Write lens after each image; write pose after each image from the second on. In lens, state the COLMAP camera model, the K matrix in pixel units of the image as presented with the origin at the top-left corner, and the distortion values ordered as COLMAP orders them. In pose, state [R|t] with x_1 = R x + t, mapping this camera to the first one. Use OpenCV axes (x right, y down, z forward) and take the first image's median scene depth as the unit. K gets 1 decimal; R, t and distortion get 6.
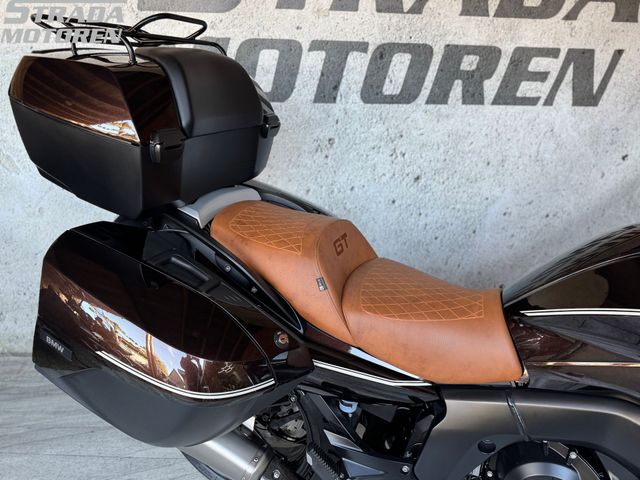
lens RADIAL K [[489.7, 0, 320.0], [0, 489.7, 240.0], [0, 0, 1]] dist [0.074103, -0.108791]
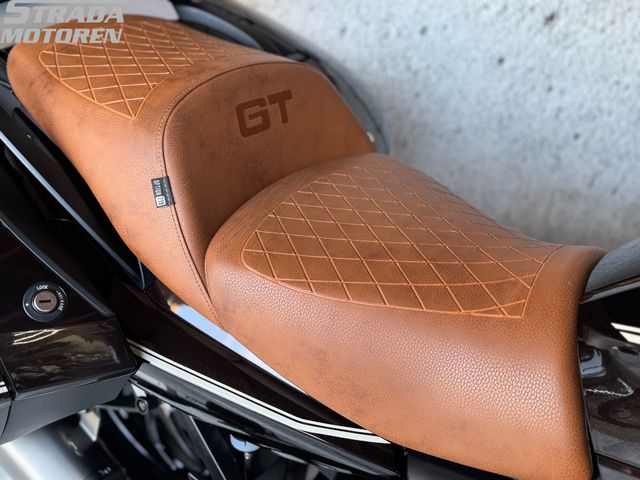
lens RADIAL K [[633.3, 0, 320.0], [0, 633.3, 240.0], [0, 0, 1]] dist [-0.002561, -0.017930]
pose [[0.963439, 0.128389, -0.235163, 0.150822], [-0.087247, 0.980208, 0.177709, 0.009520], [0.253325, -0.150694, 0.955572, 0.254488]]
